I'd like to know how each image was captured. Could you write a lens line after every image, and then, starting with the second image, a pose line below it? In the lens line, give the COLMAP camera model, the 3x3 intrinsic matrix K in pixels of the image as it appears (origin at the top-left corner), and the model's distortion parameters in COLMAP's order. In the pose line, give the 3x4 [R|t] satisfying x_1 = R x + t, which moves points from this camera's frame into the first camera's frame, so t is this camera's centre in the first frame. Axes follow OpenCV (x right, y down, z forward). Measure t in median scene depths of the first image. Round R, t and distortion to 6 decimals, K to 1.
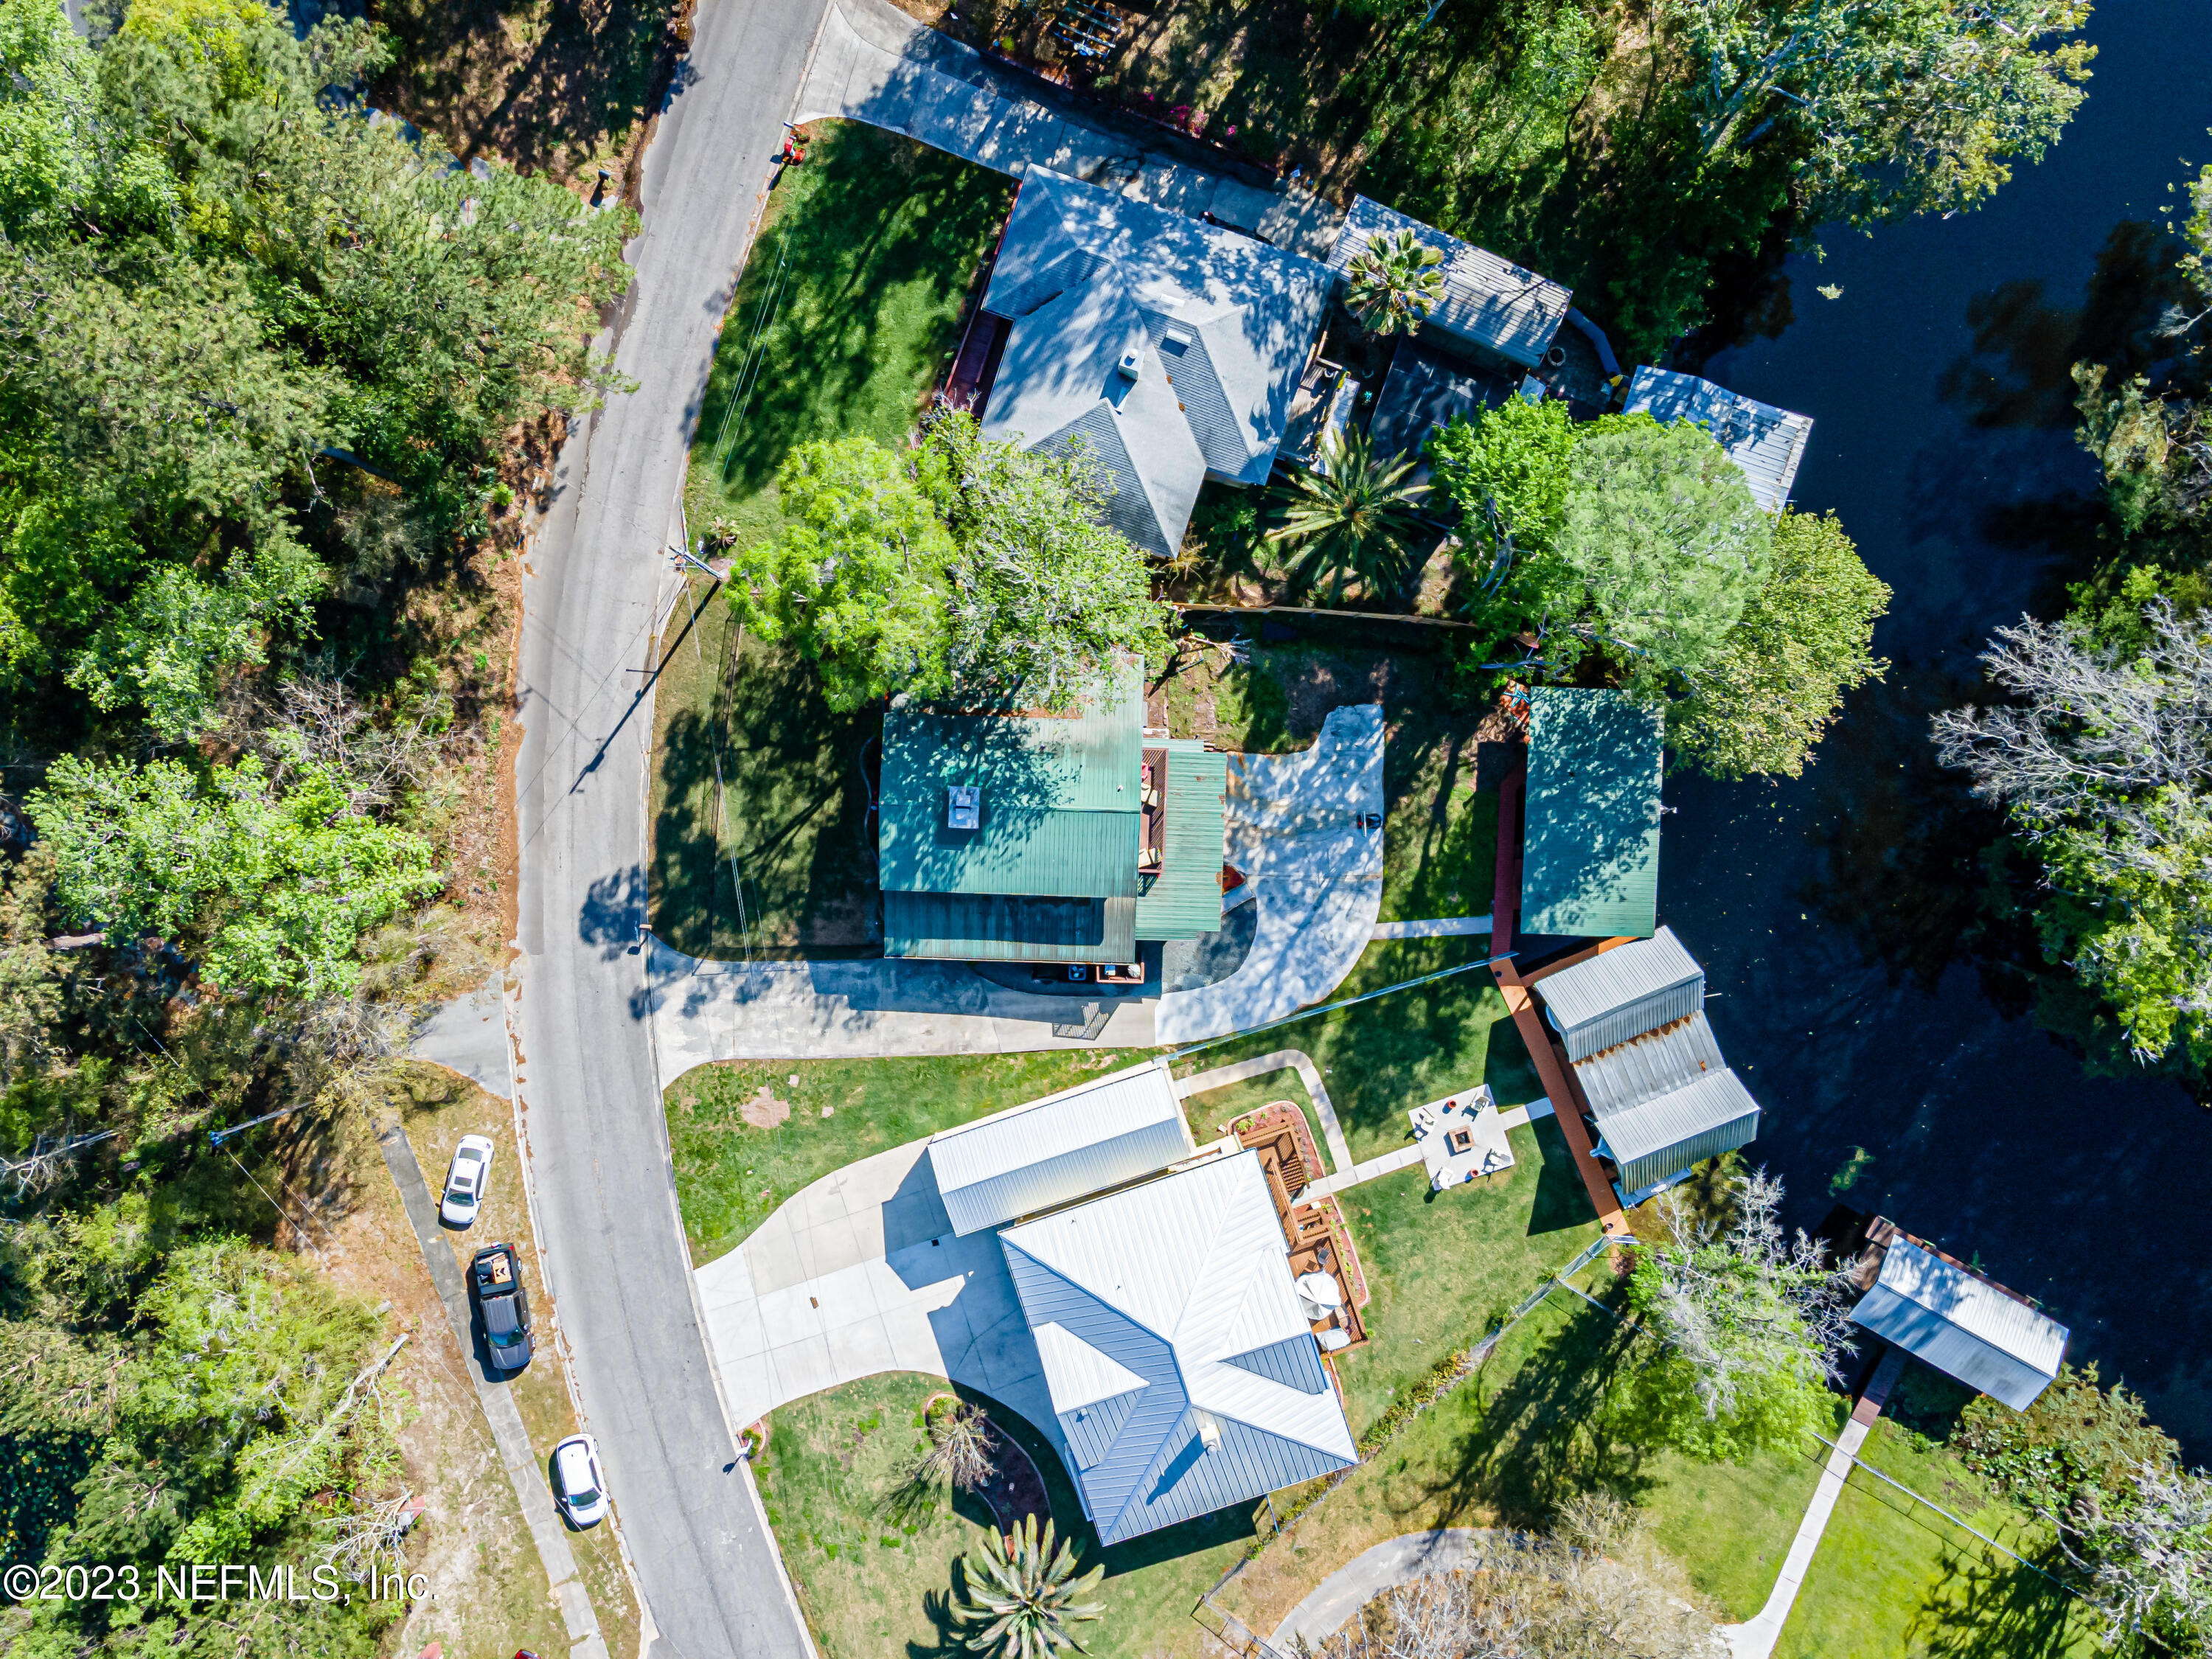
lens RADIAL K [[1617.8, 0, 1106.0], [0, 1617.8, 829.5], [0, 0, 1]] dist [0.018572, 0.049152]
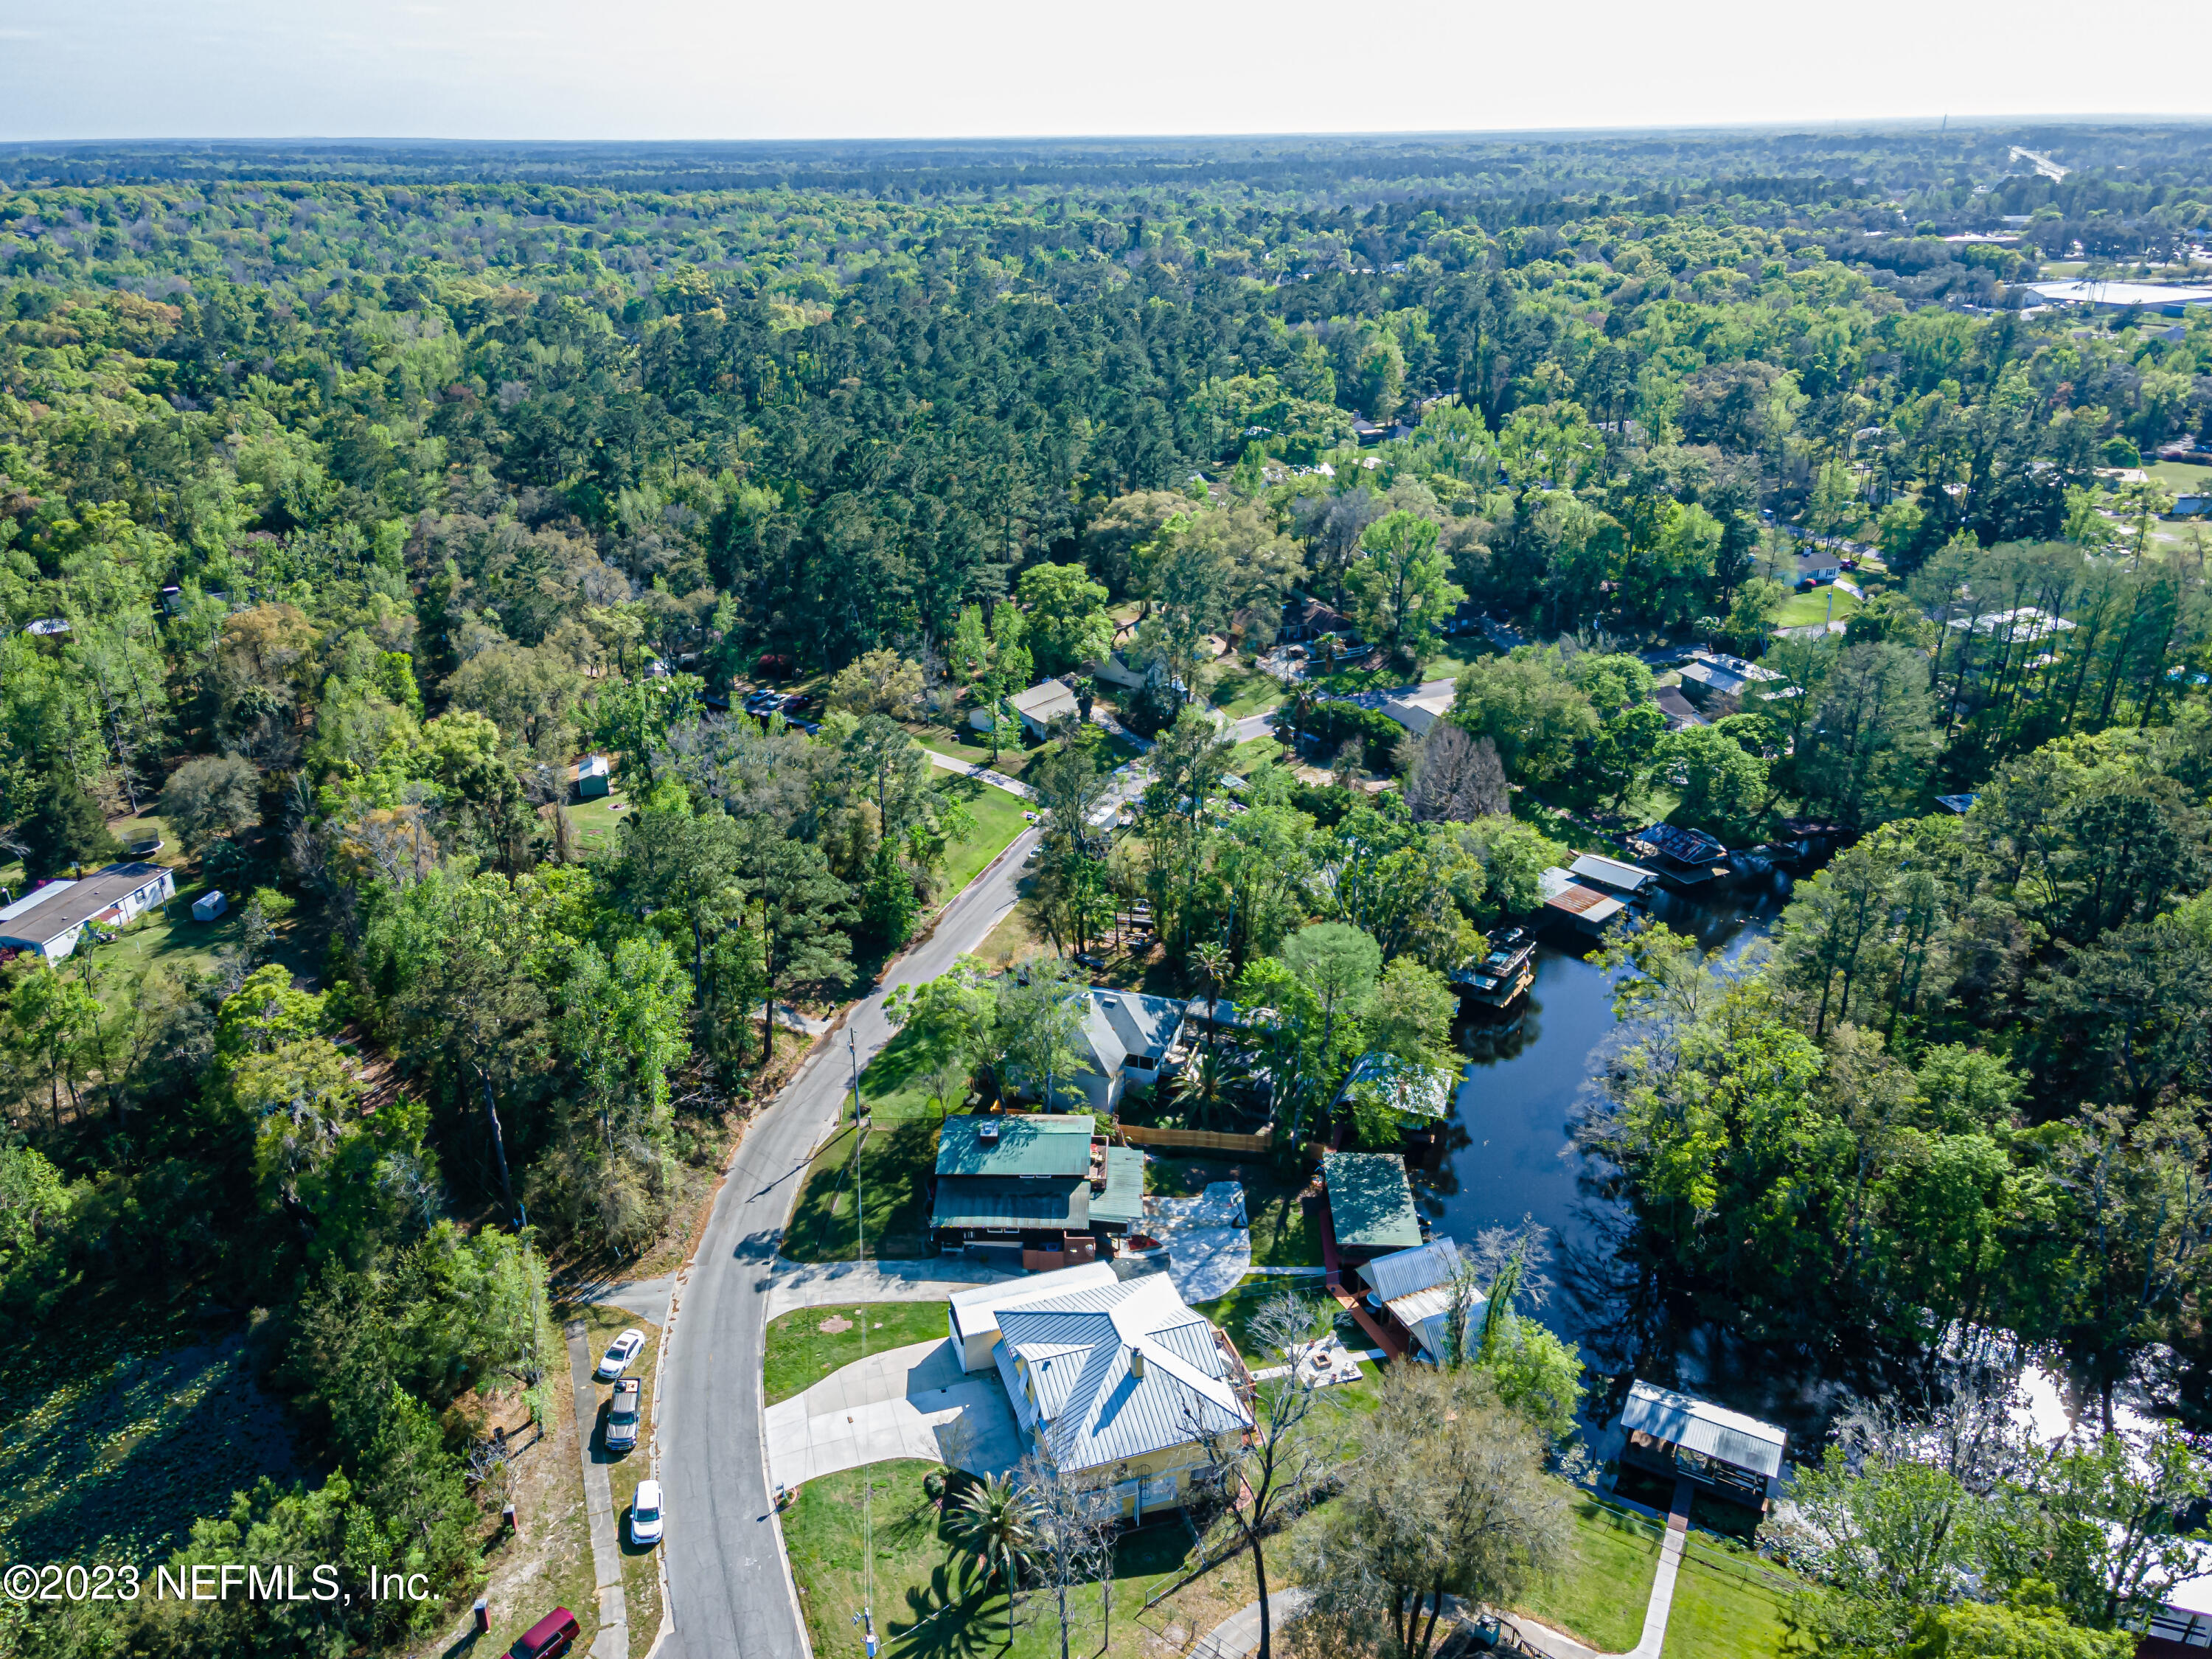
lens RADIAL K [[1617.8, 0, 1106.0], [0, 1617.8, 829.5], [0, 0, 1]] dist [0.018572, 0.049152]
pose [[0.999907, -0.013459, -0.002416, 0.042937], [0.002697, 0.367321, -0.930090, 1.366997], [0.013406, 0.929997, 0.367323, 0.051098]]
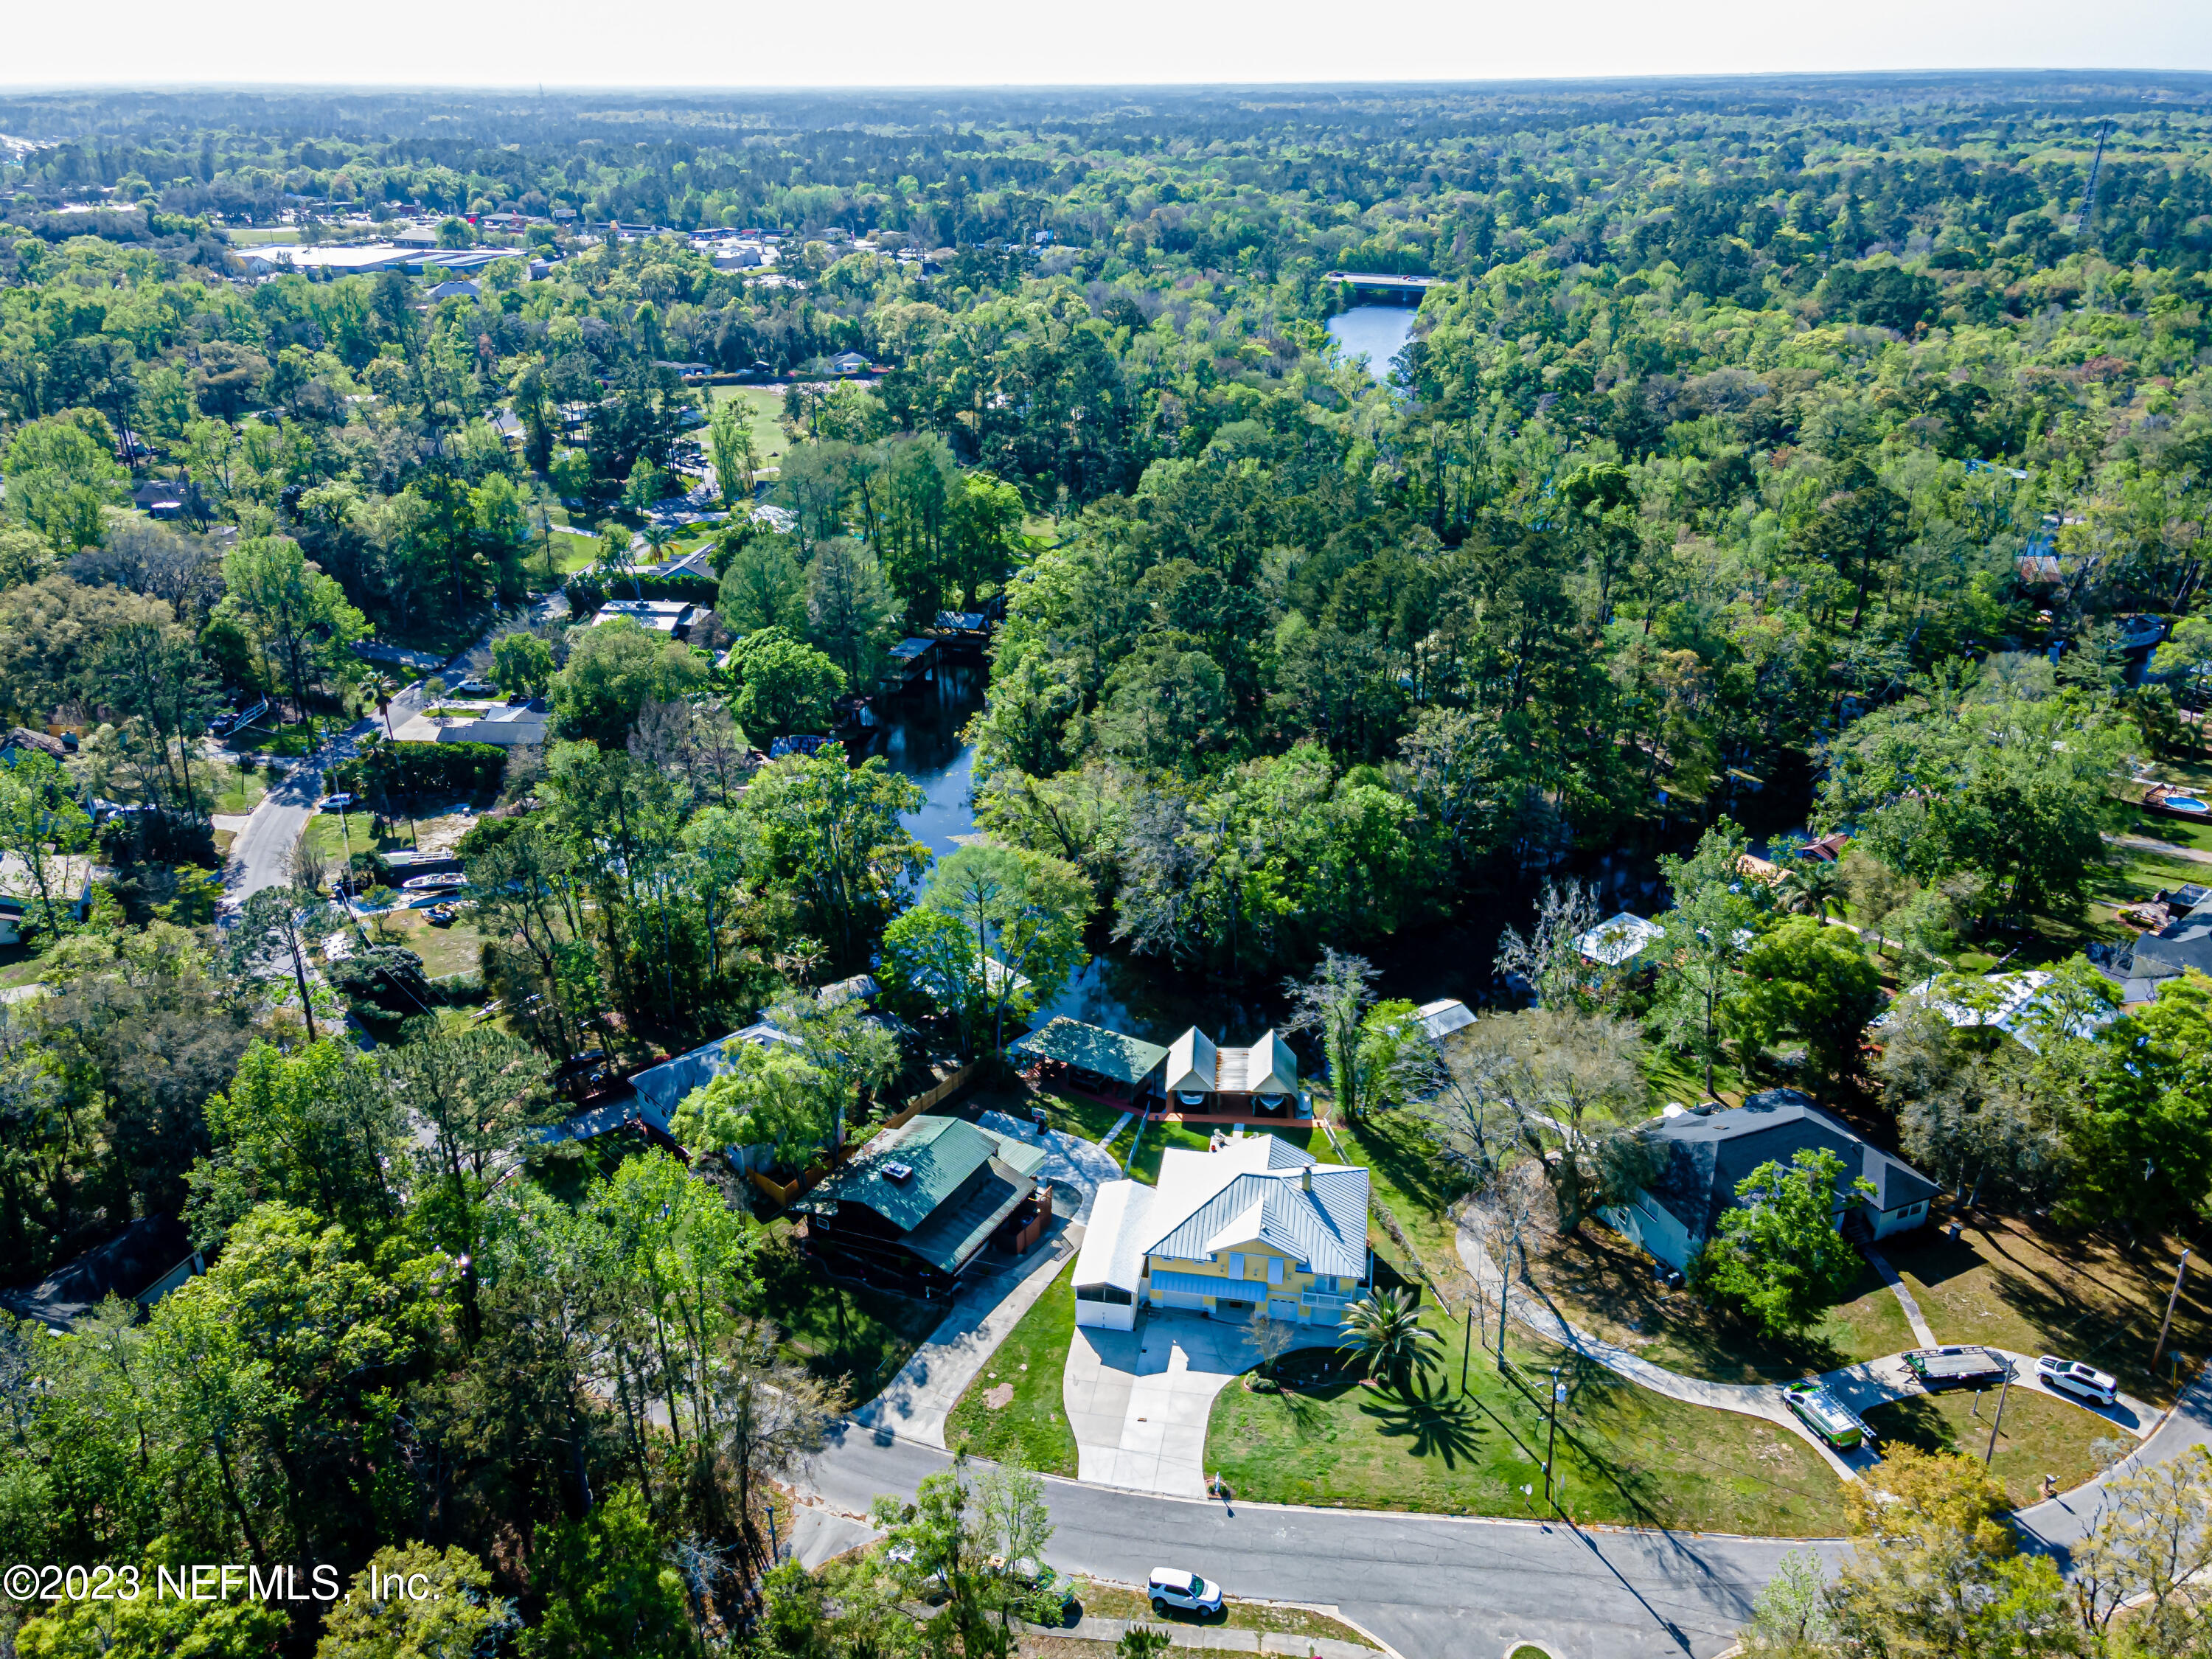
lens RADIAL K [[1624.0, 0, 1103.3], [0, 1624.0, 814.0], [0, 0, 1]] dist [0.038384, 0.009512]
pose [[0.472182, -0.368896, 0.800600, -1.081655], [0.880725, 0.159334, -0.446022, 0.780273], [0.036973, 0.915712, 0.400131, 0.010586]]
